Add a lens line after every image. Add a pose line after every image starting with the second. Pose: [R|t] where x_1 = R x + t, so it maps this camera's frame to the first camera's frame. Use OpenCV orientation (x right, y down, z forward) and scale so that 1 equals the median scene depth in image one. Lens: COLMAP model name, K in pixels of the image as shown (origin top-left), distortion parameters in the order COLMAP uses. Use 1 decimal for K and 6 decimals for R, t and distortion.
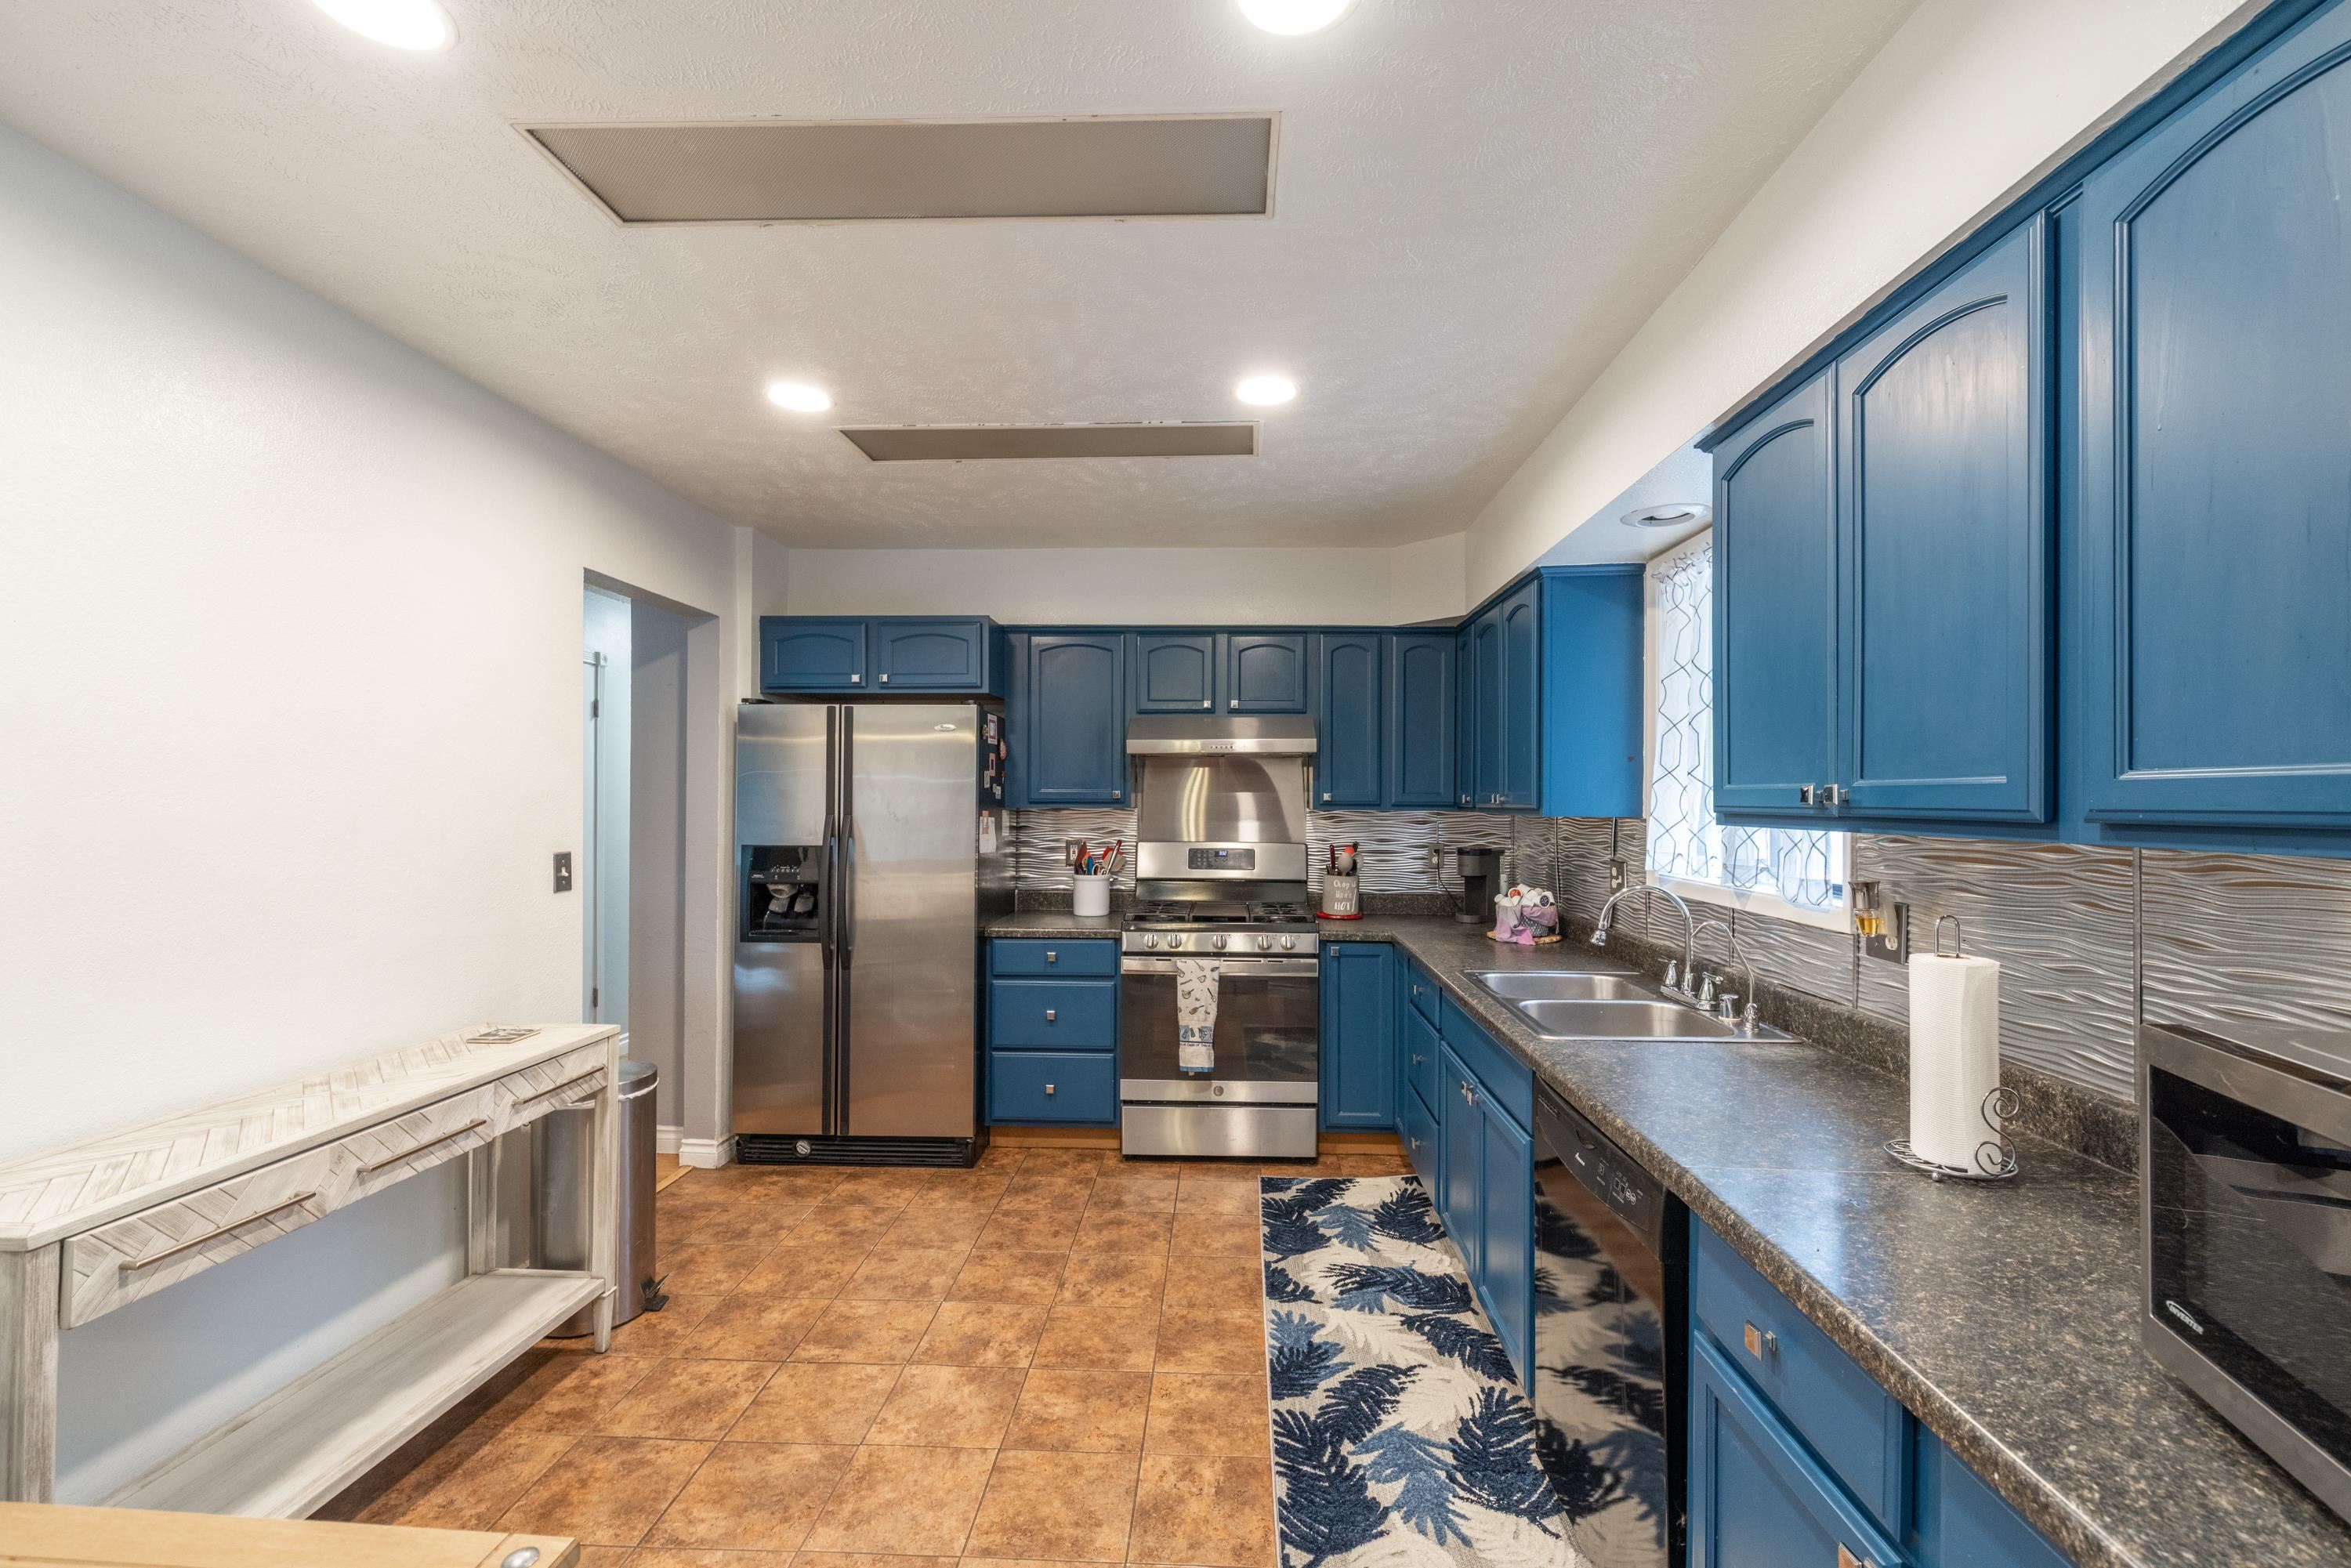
lens RADIAL K [[992.9, 0, 1190.4], [0, 992.9, 795.8], [0, 0, 1]] dist [0.000214, 0.000356]
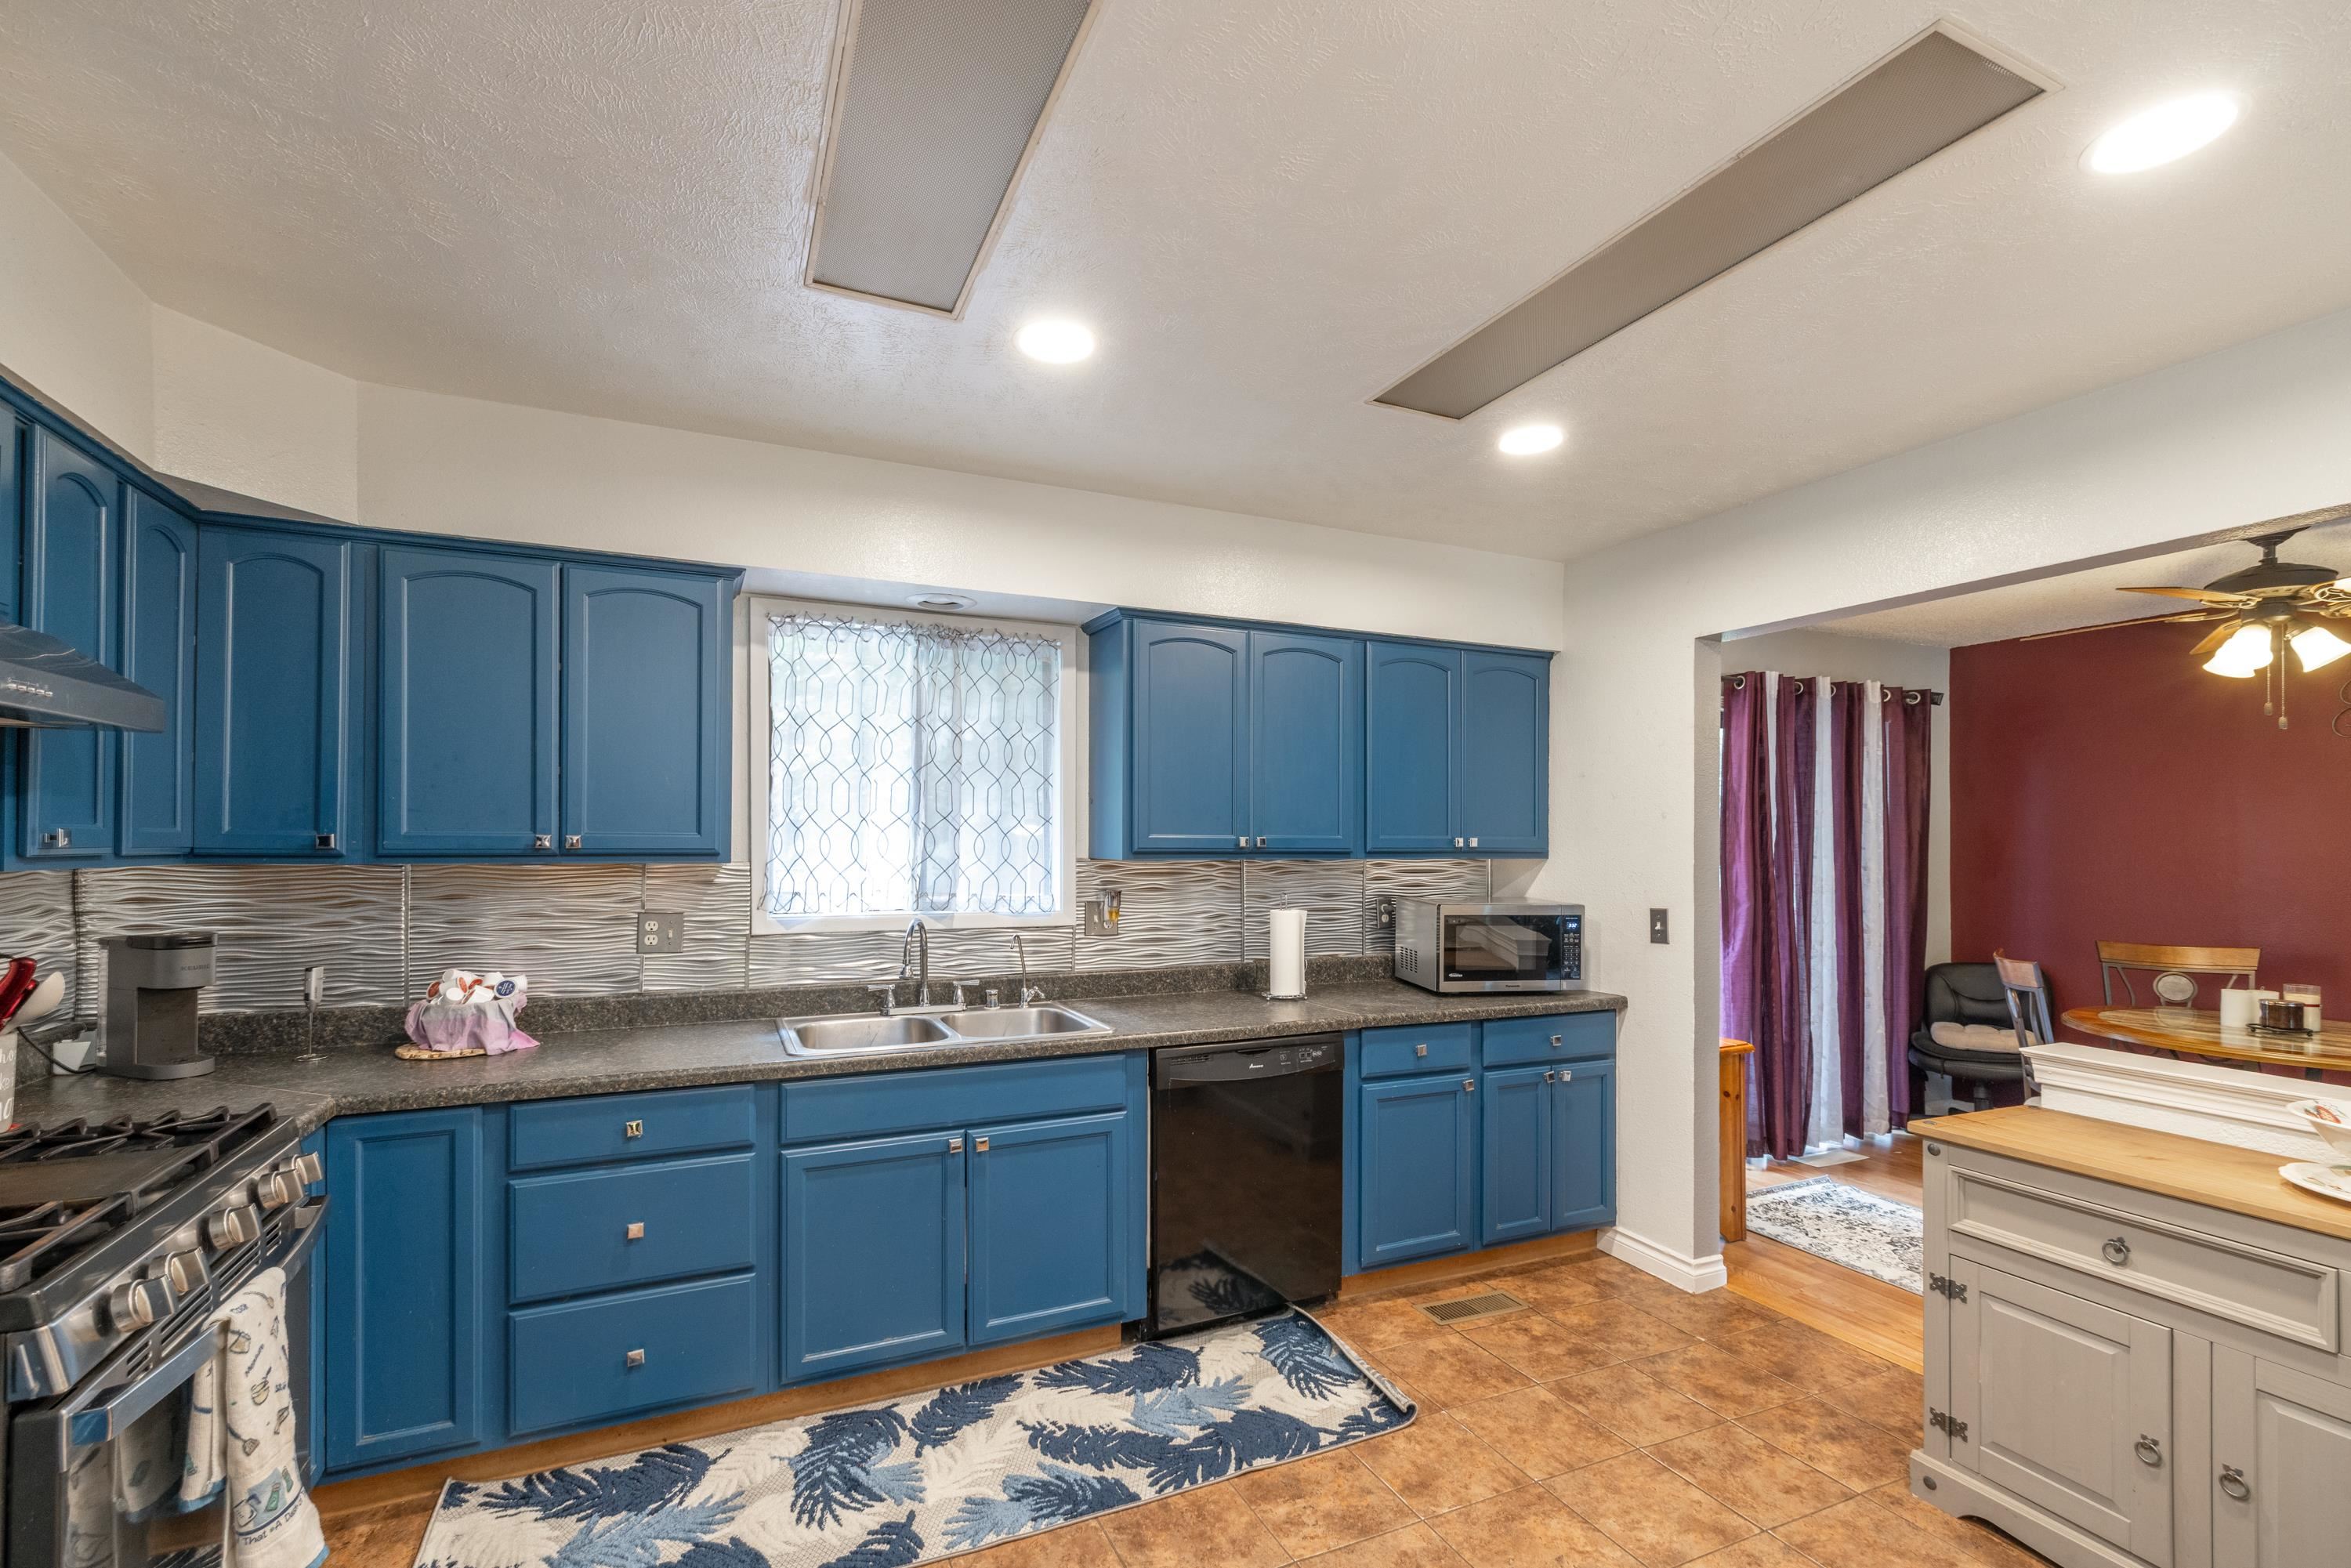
lens RADIAL K [[992.9, 0, 1145.0], [0, 992.9, 835.9], [0, 0, 1]] dist [0.000214, 0.000356]
pose [[-0.432177, -0.004311, 0.901778, -0.761343], [-0.011407, 0.999935, -0.000687, -0.006574], [-0.901717, -0.010584, -0.432198, 1.429905]]
